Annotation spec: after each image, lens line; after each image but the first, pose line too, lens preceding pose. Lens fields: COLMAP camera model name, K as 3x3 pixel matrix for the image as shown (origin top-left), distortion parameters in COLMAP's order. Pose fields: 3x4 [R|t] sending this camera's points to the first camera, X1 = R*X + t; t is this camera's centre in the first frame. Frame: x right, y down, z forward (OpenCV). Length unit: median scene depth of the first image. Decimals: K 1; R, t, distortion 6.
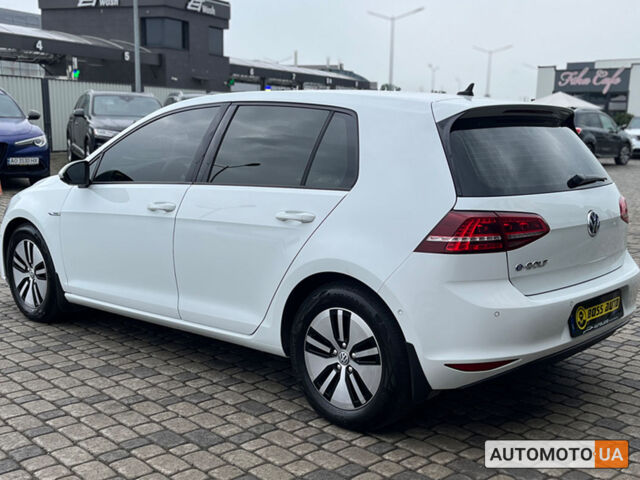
lens RADIAL K [[759.5, 0, 320.2], [0, 759.5, 272.5], [0, 0, 1]] dist [0.061331, -0.000137]
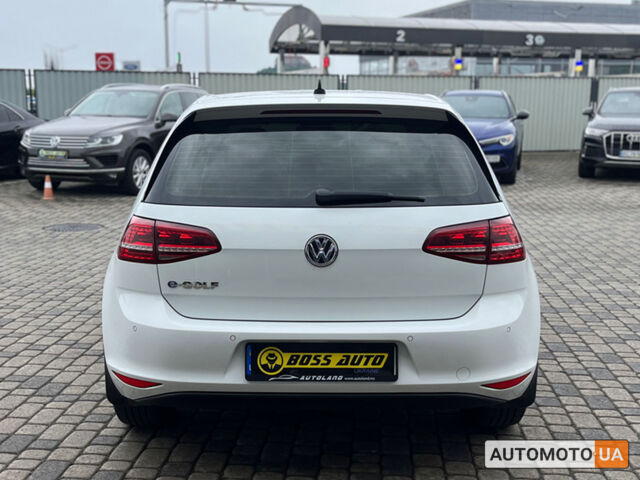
lens RADIAL K [[767.5, 0, 320.0], [0, 767.5, 240.0], [0, 0, 1]] dist [0.022688, 0.007947]
pose [[0.665447, 0.105694, -0.738924, 0.975217], [-0.134485, 0.990702, 0.020595, -0.094000], [0.734230, 0.085670, 0.673474, 0.471800]]
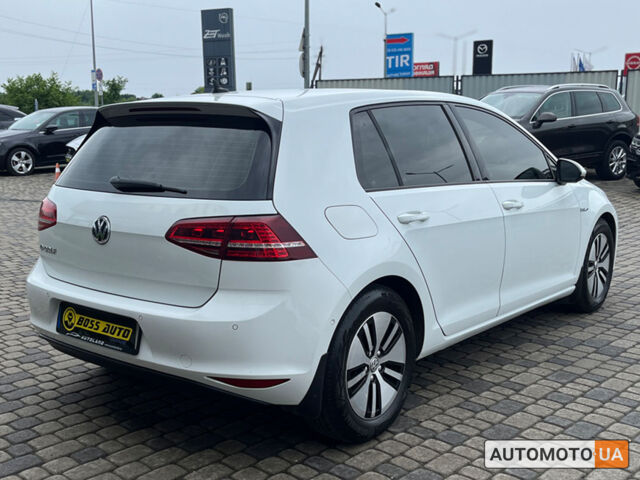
lens RADIAL K [[724.0, 0, 320.0], [0, 724.0, 240.0], [0, 0, 1]] dist [0.015329, -0.011372]
pose [[0.099977, 0.152362, -0.983255, 1.273331], [-0.188118, 0.973278, 0.131688, -0.222163], [0.977045, 0.171802, 0.125967, 1.181227]]
